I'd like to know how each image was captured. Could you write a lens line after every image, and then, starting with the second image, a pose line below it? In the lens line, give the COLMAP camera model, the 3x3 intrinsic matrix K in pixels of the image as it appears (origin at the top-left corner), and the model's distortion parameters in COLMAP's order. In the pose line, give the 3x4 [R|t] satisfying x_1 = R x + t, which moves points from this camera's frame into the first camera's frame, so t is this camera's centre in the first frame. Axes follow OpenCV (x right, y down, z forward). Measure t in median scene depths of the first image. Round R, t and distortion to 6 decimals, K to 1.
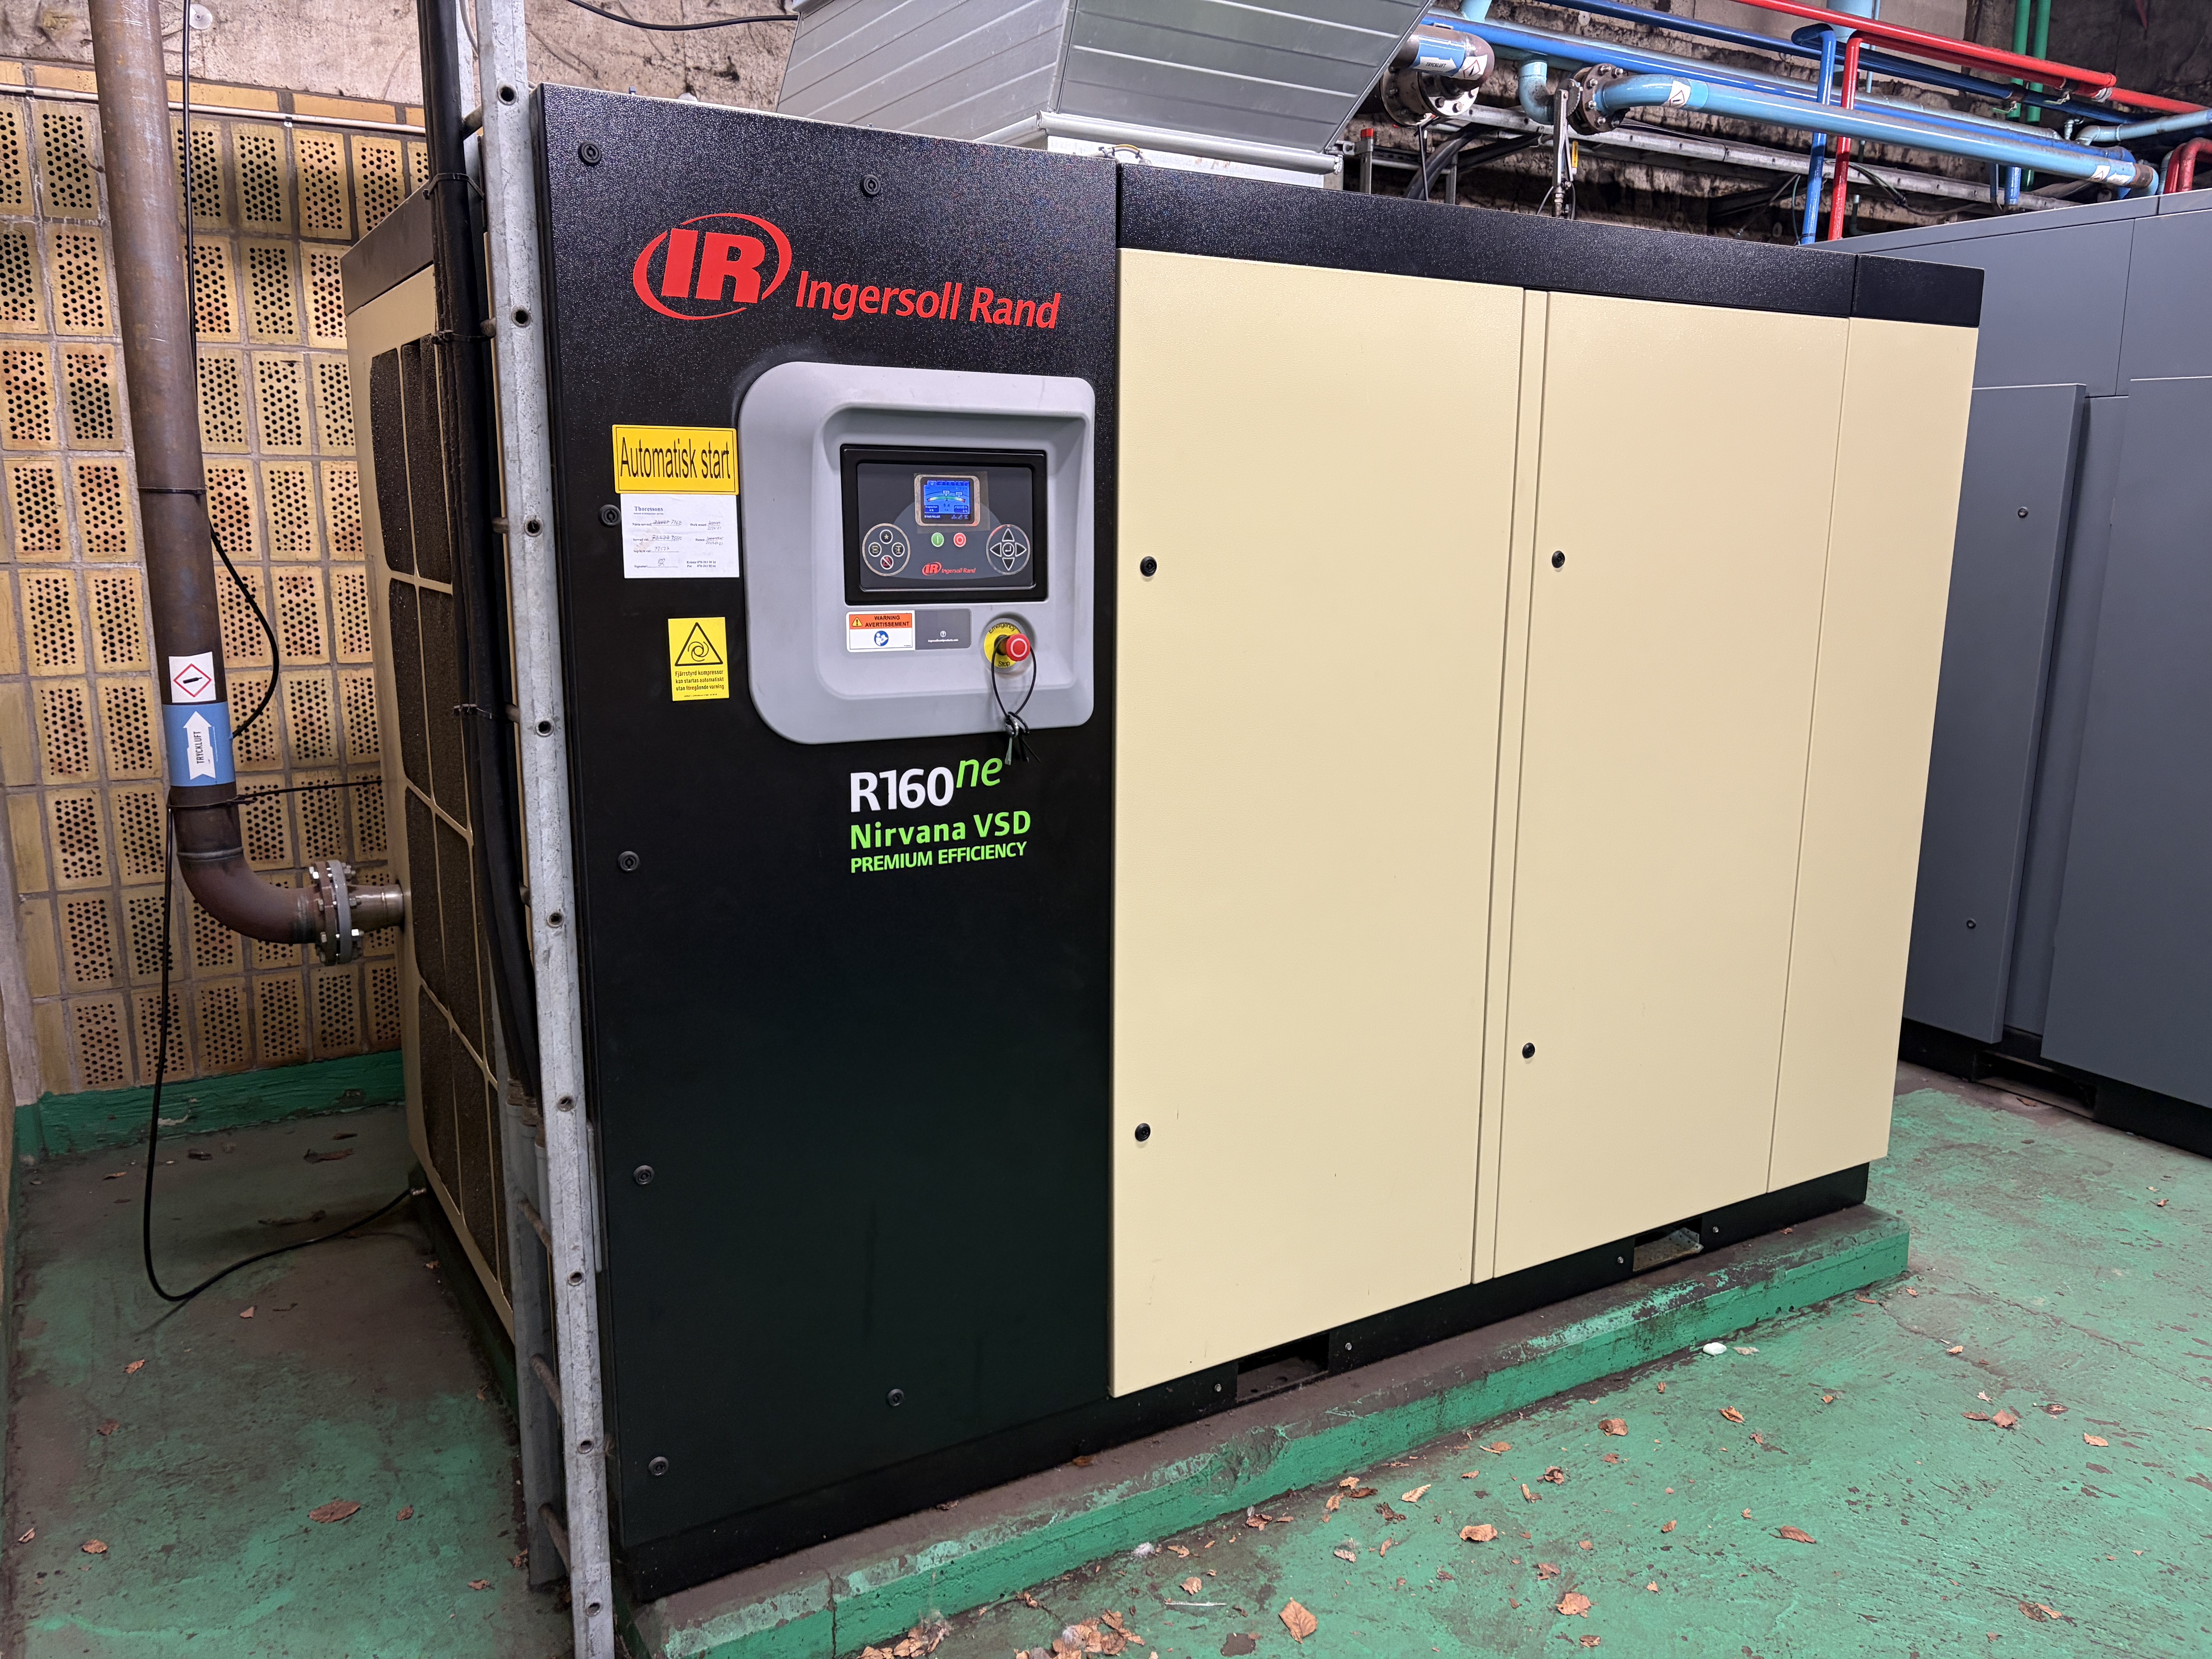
lens RADIAL K [[1667.9, 0, 1136.4], [0, 1667.9, 837.2], [0, 0, 1]] dist [0.058547, -0.083655]
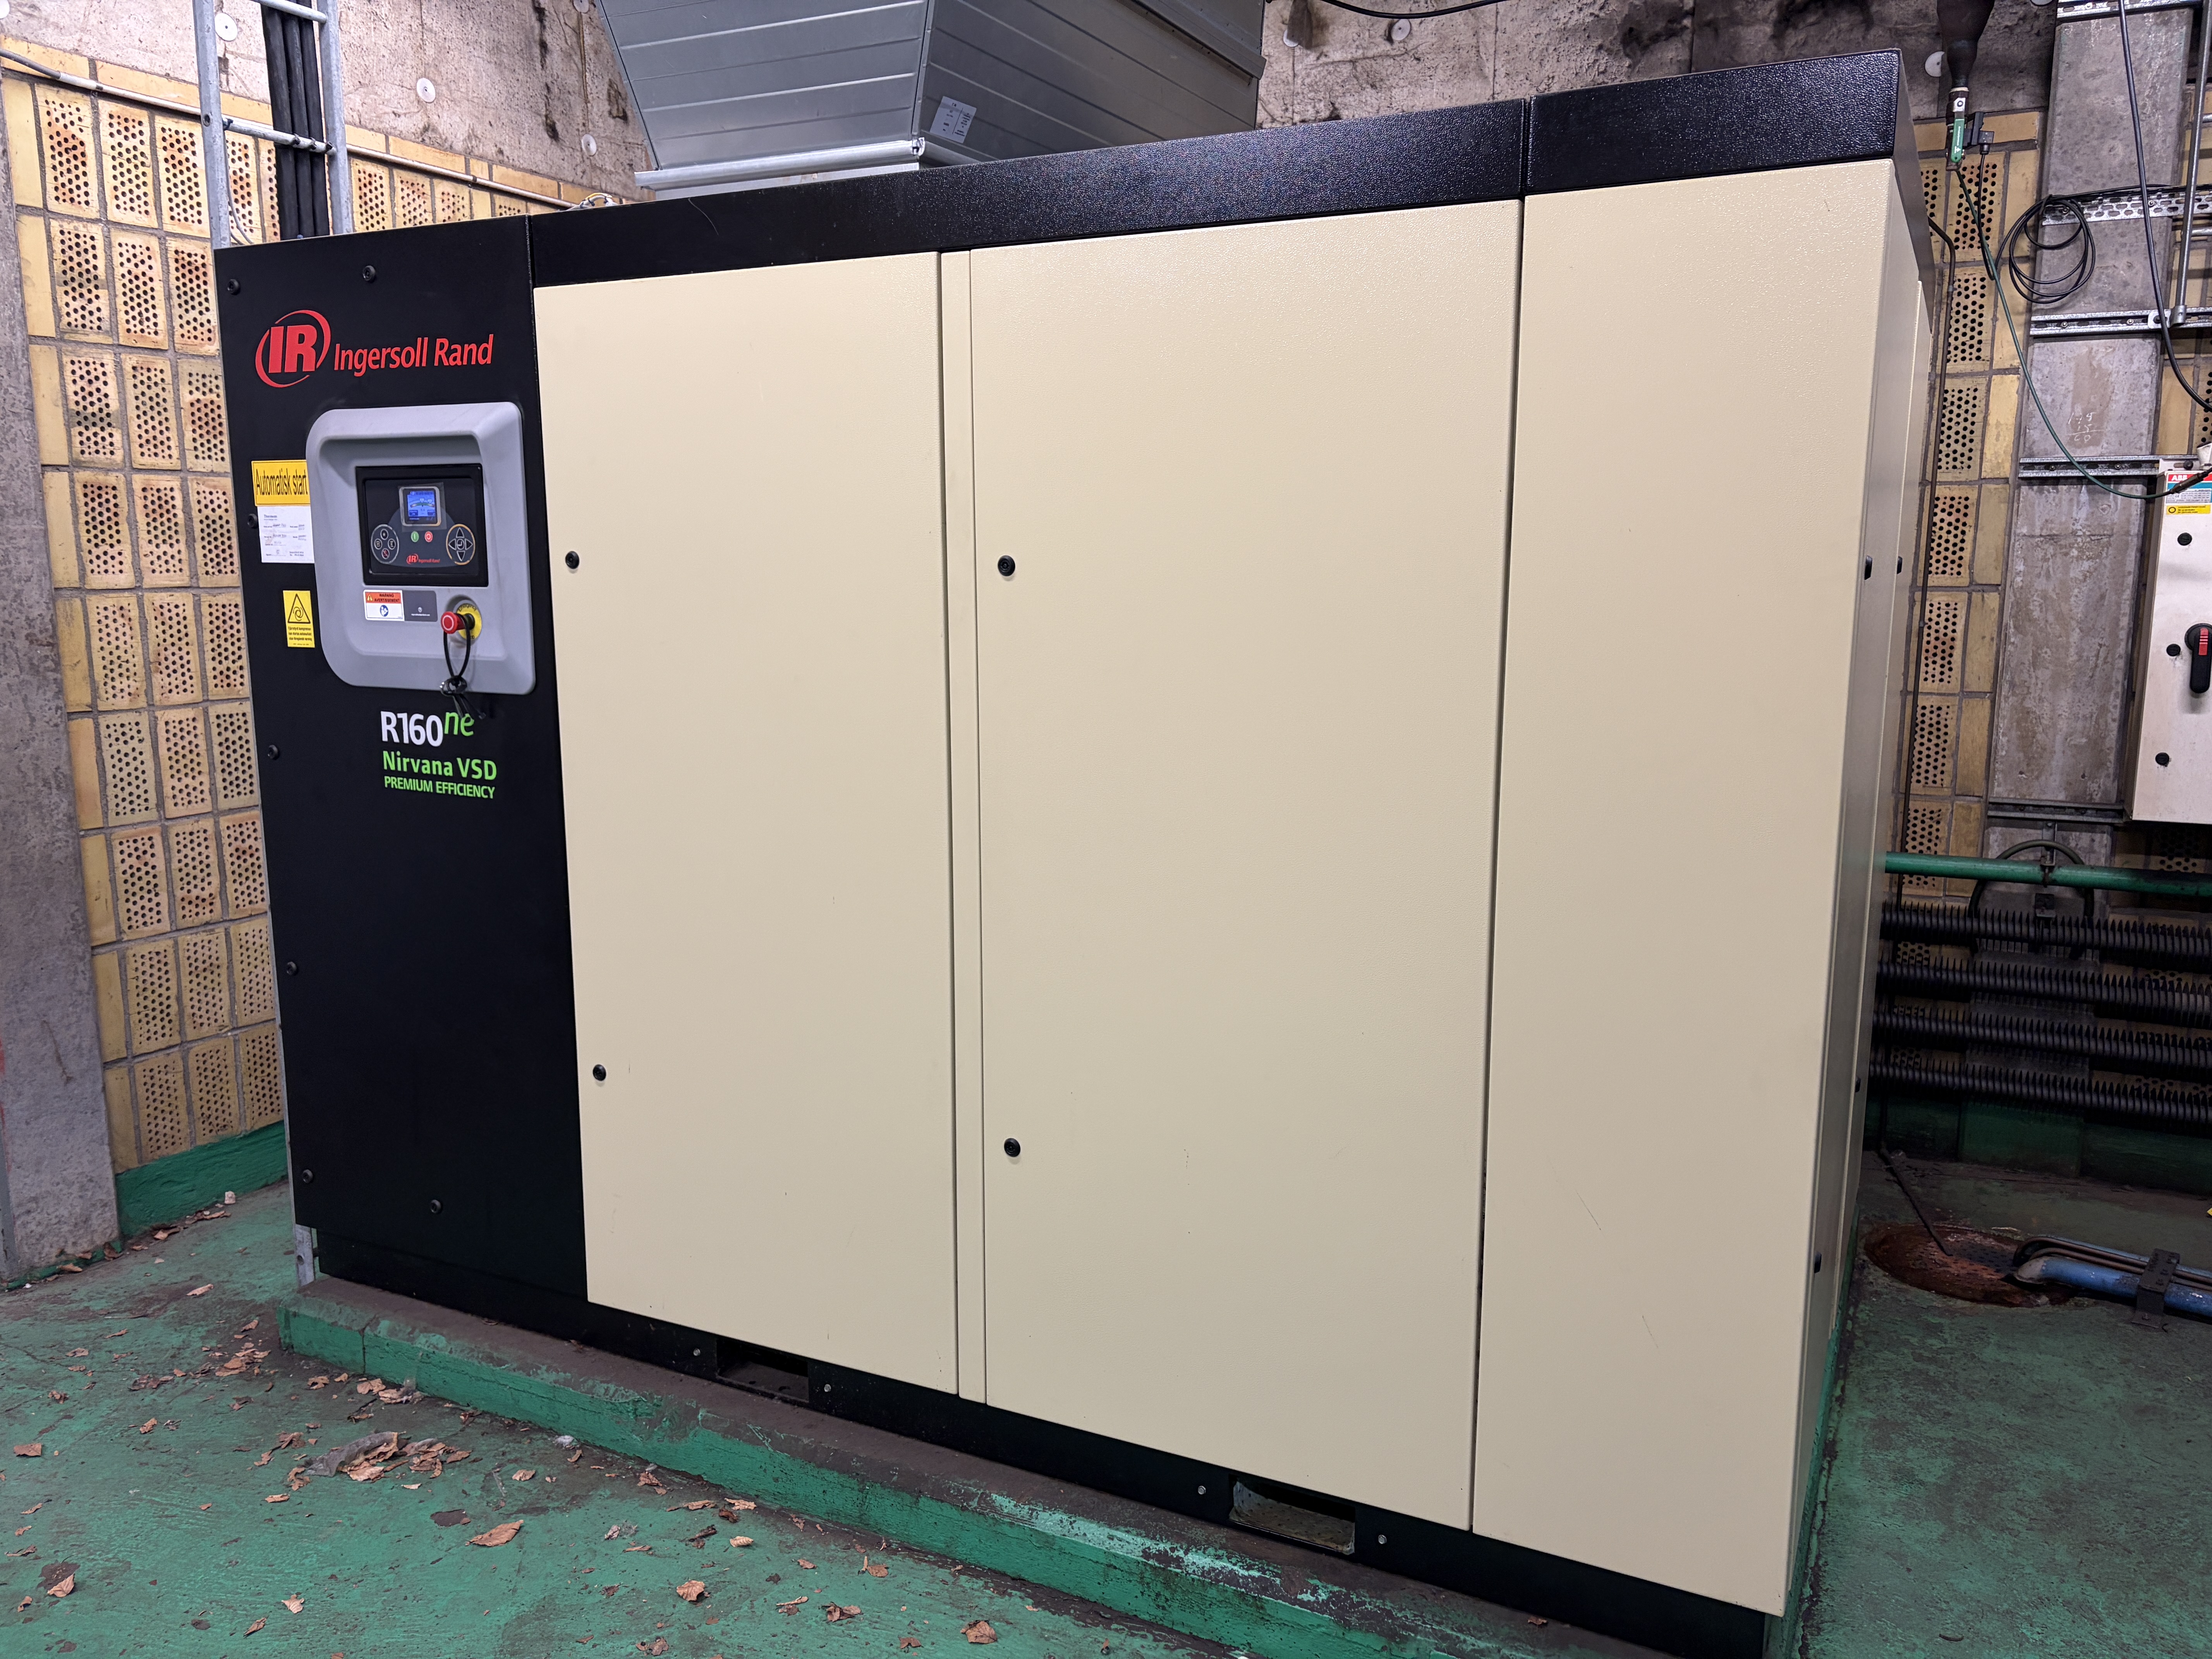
lens RADIAL K [[1689.0, 0, 1106.0], [0, 1689.0, 829.5], [0, 0, 1]] dist [0.022919, -0.001768]
pose [[0.523641, 0.132329, -0.841599, 1.268093], [-0.164252, 0.985011, 0.052681, -0.110240], [0.835955, 0.110649, 0.537527, 0.754915]]
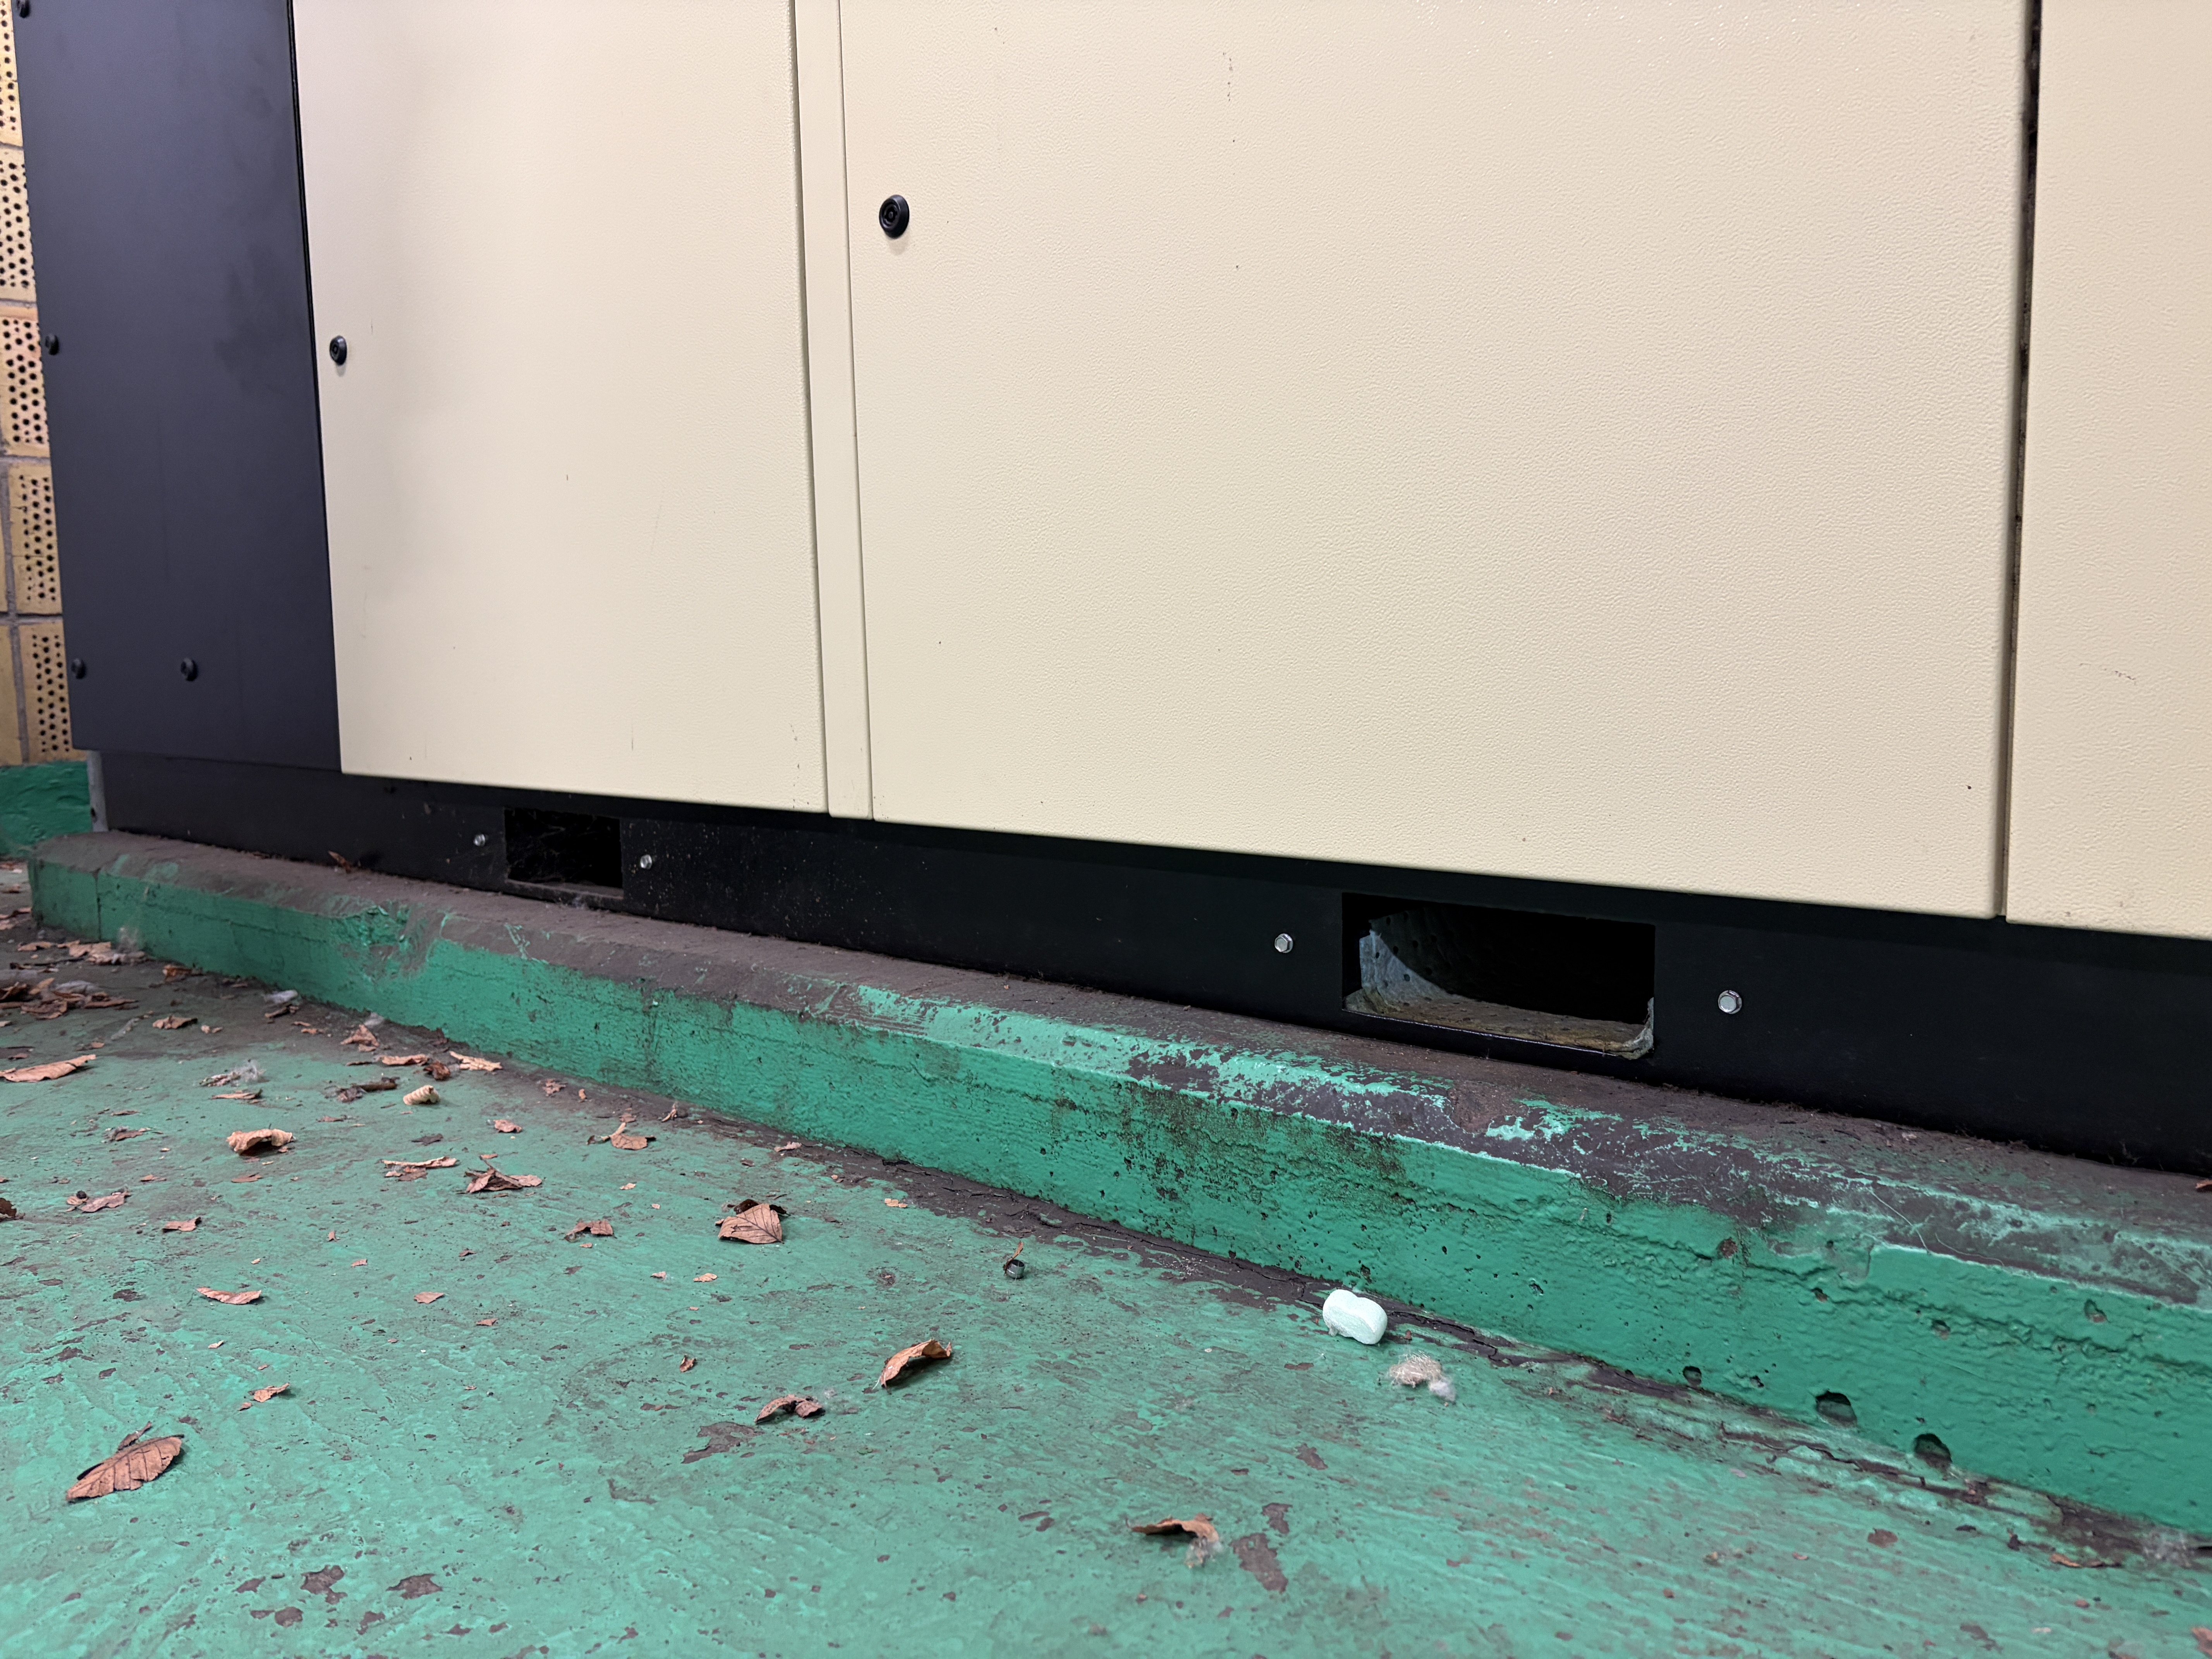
lens RADIAL K [[1667.9, 0, 1136.4], [0, 1667.9, 837.2], [0, 0, 1]] dist [0.058547, -0.083655]
pose [[0.323873, 0.095966, -0.941221, 0.839724], [-0.171137, 0.984374, 0.041478, 0.324730], [0.930494, 0.147644, 0.335235, 1.256924]]
